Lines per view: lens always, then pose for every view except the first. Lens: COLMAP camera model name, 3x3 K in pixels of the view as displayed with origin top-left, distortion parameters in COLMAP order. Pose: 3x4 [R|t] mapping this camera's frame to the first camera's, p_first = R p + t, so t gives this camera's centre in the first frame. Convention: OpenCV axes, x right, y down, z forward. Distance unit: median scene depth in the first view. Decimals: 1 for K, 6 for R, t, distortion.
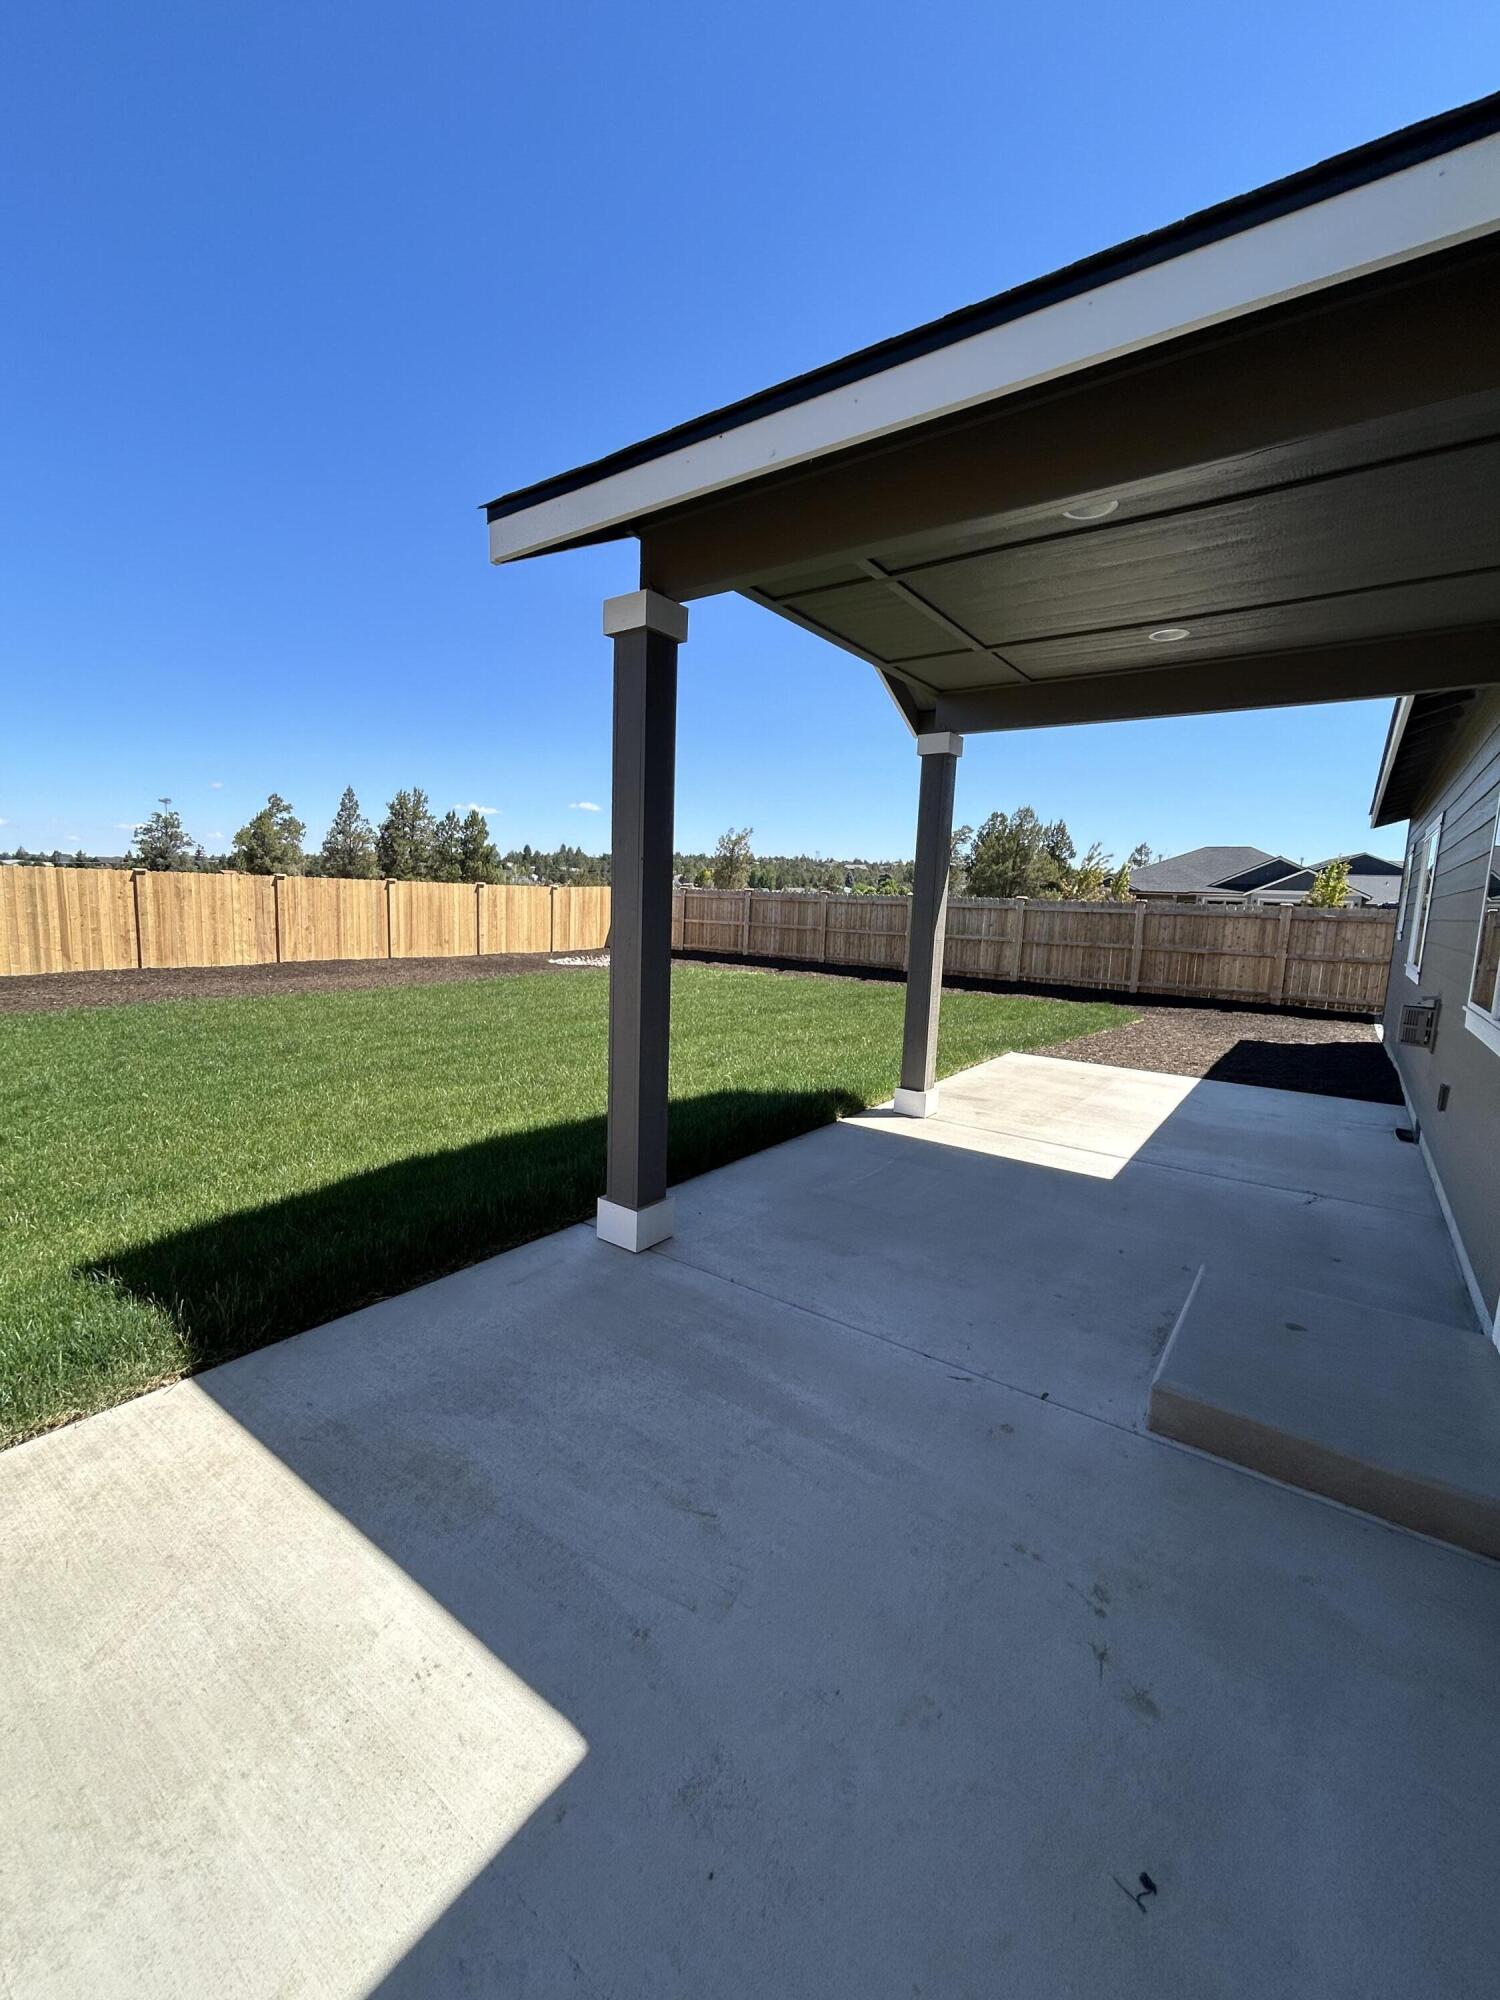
lens RADIAL K [[805.1, 0, 745.3], [0, 805.1, 998.2], [0, 0, 1]] dist [0.001791, 0.000913]
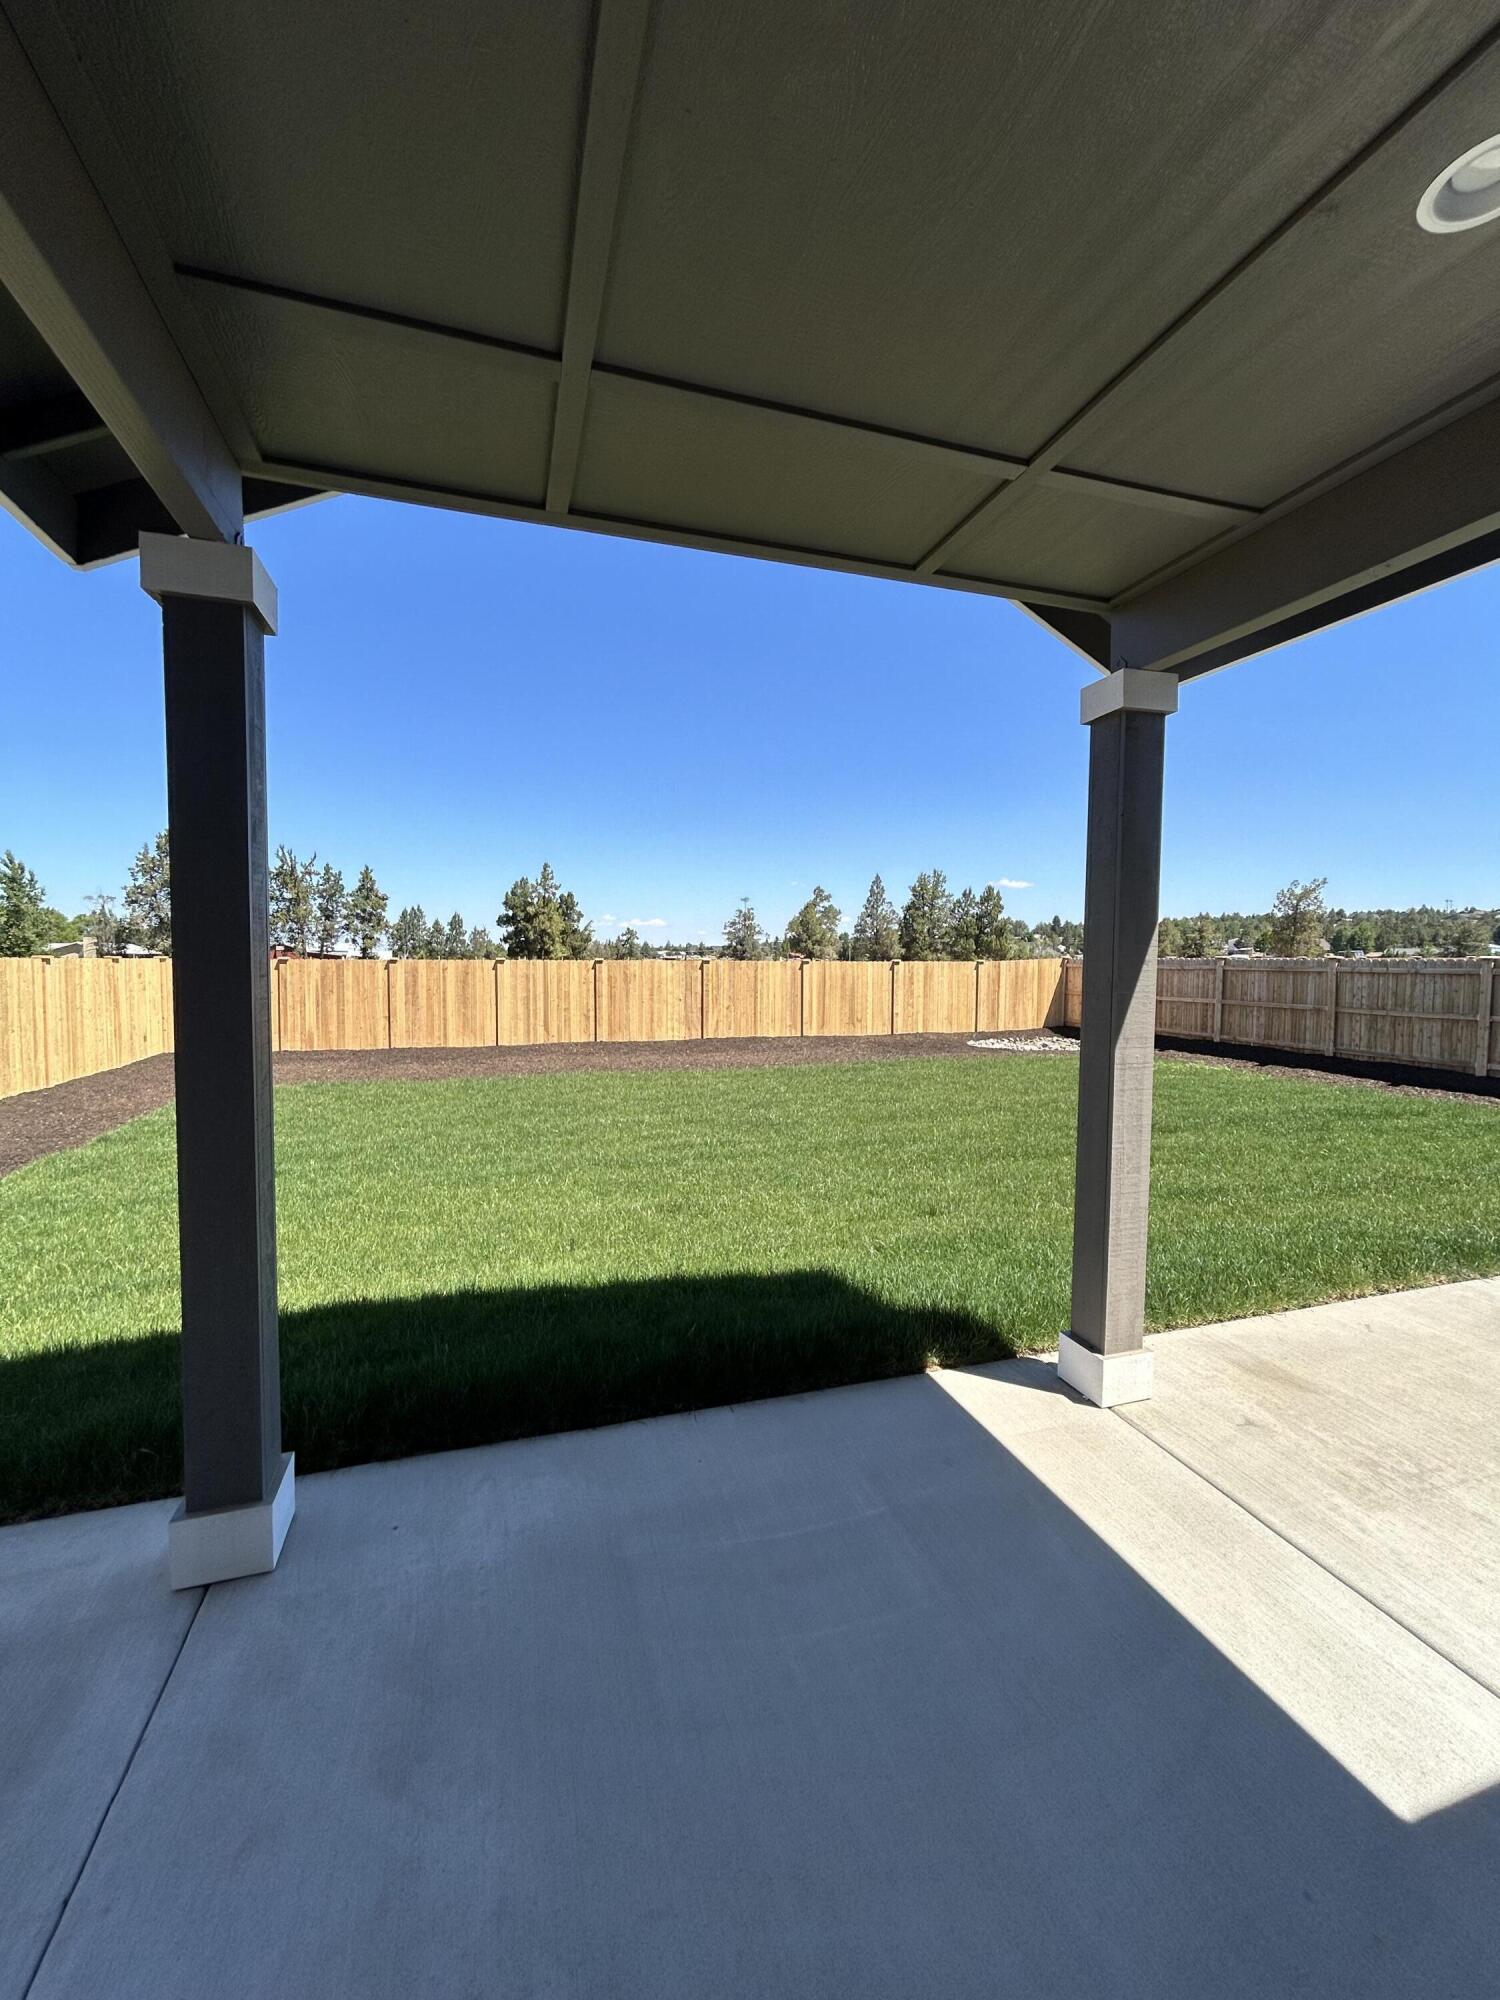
lens RADIAL K [[805.1, 0, 750.6], [0, 805.1, 1001.4], [0, 0, 1]] dist [0.001791, 0.000913]
pose [[0.811155, -0.000748, -0.584830, 0.098359], [-0.049155, 0.996374, -0.069452, -0.018257], [0.582761, 0.085083, 0.808177, 0.123174]]
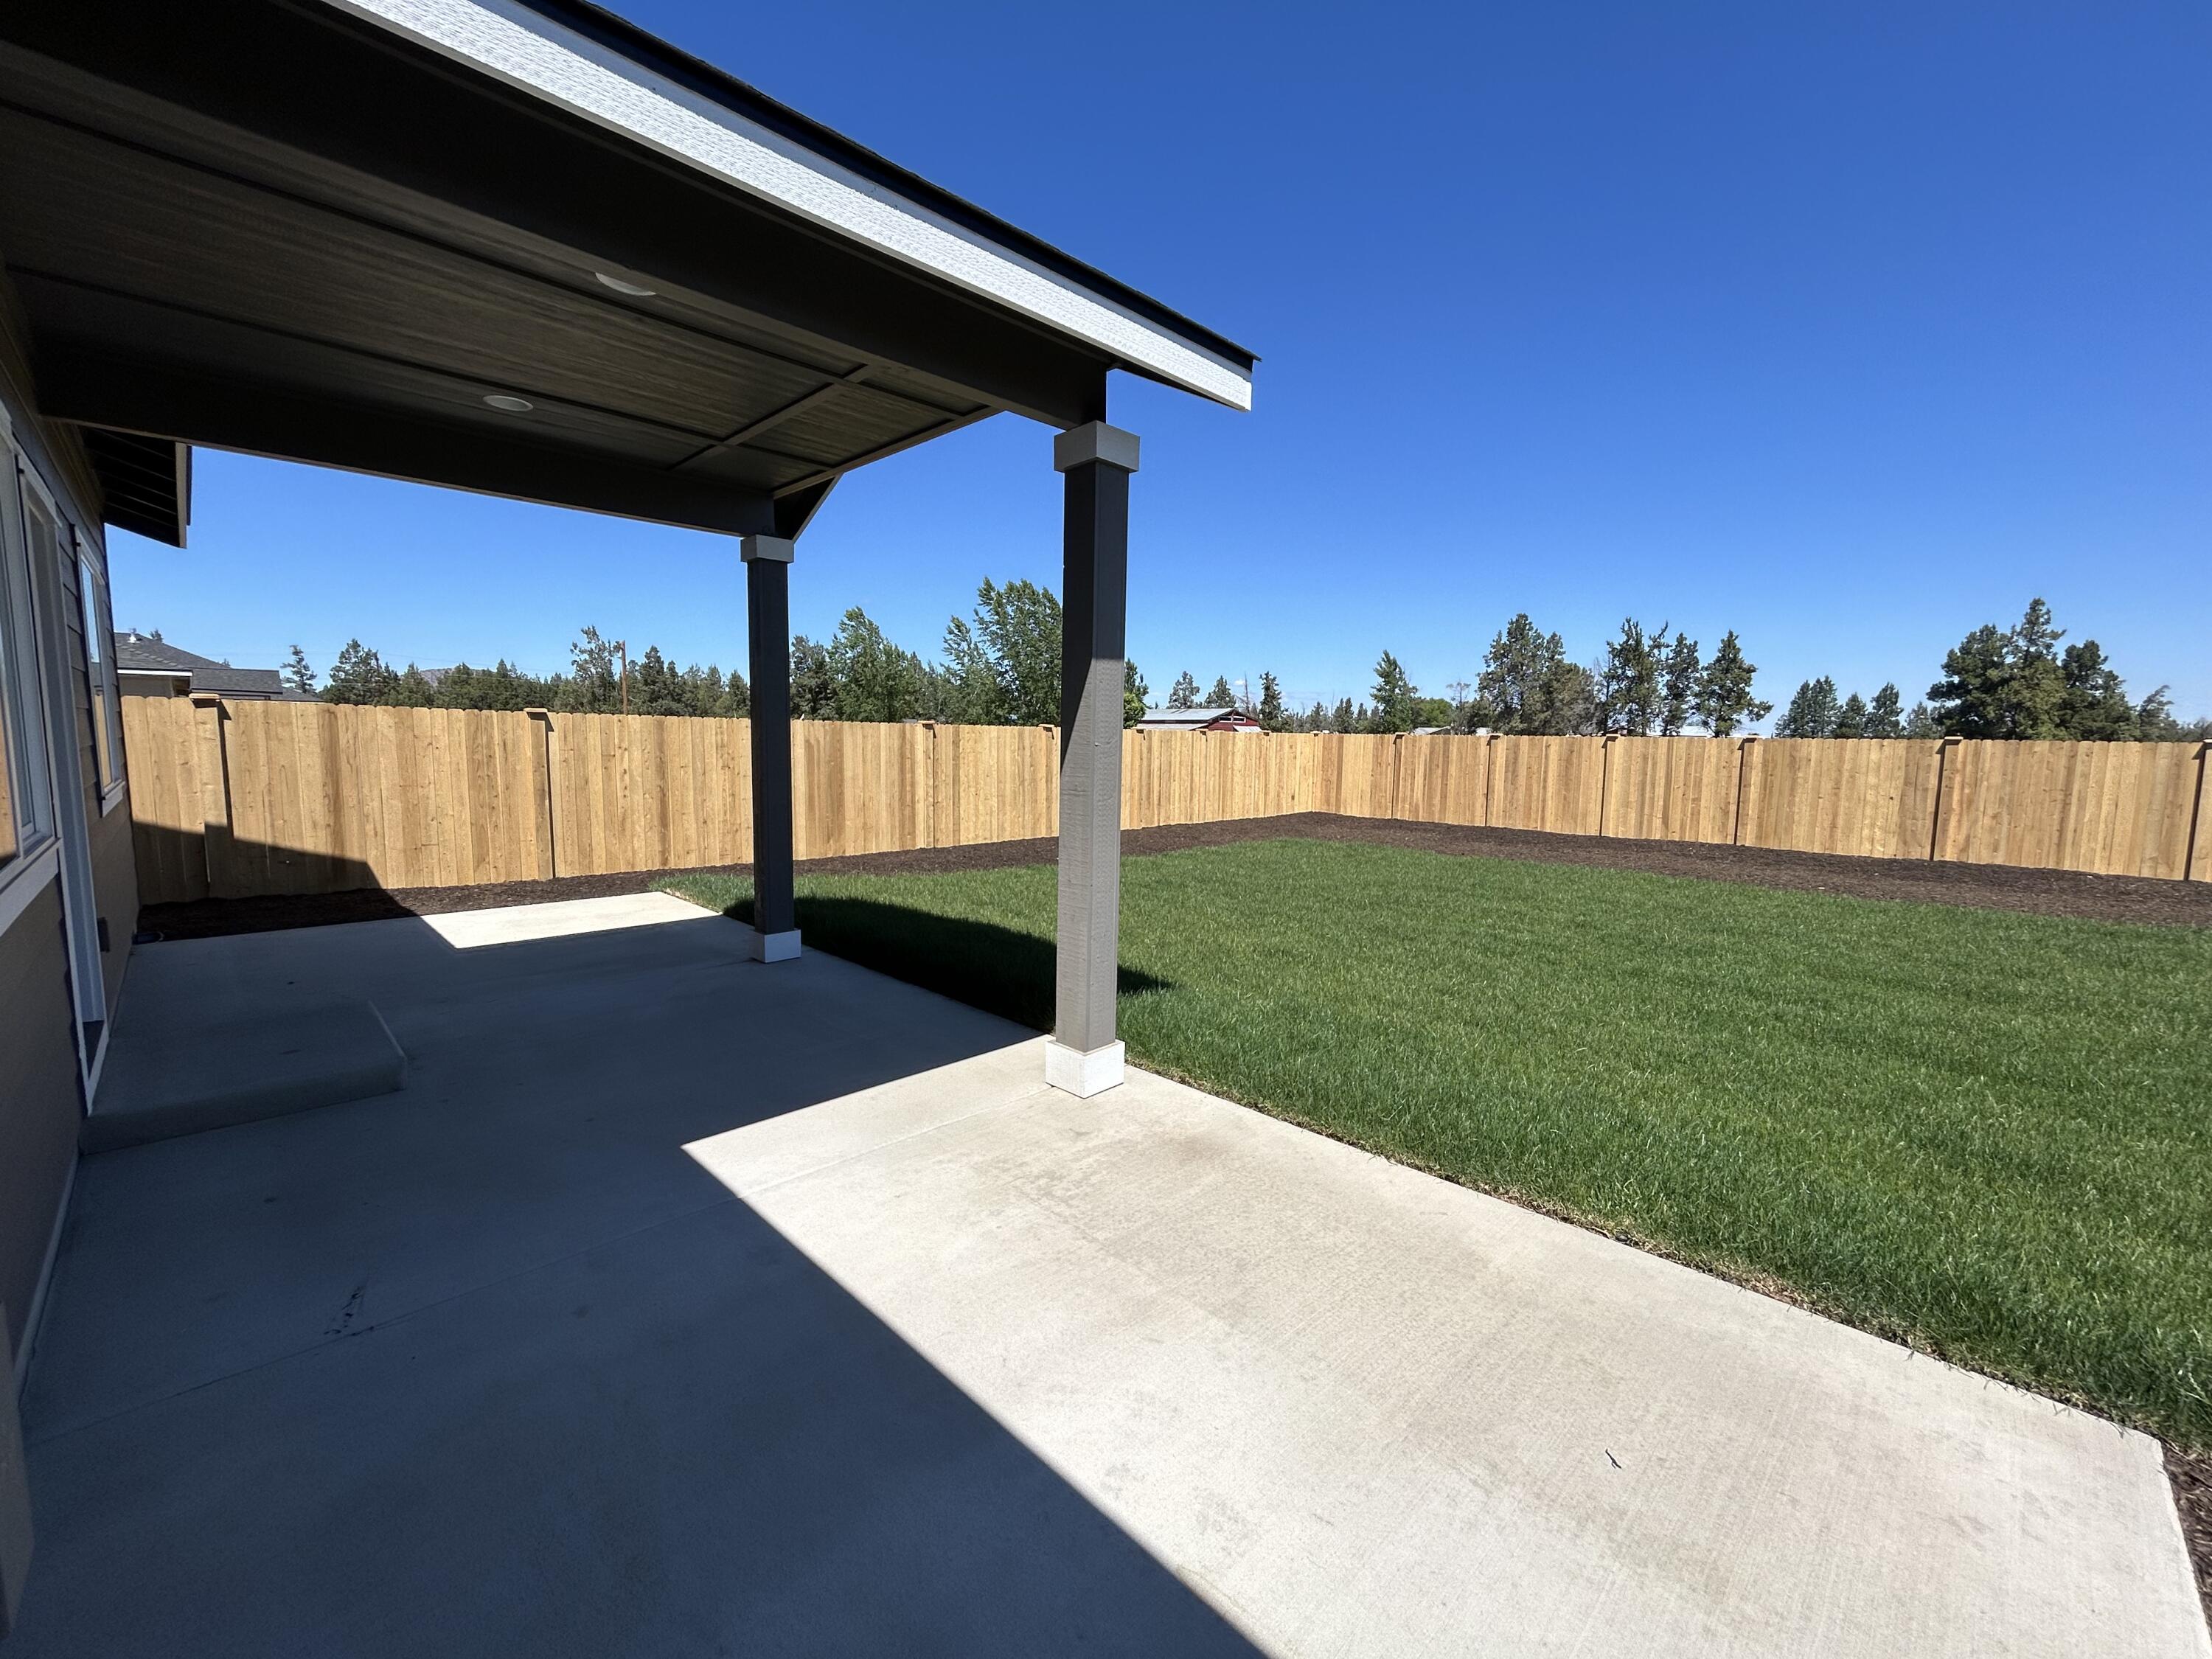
lens RADIAL K [[890.4, 0, 1110.2], [0, 890.4, 824.7], [0, 0, 1]] dist [0.001791, 0.000913]
pose [[-0.128133, 0.062350, -0.989795, 0.248627], [-0.142932, 0.986442, 0.080642, -0.029525], [0.981403, 0.151806, -0.117484, 0.314328]]
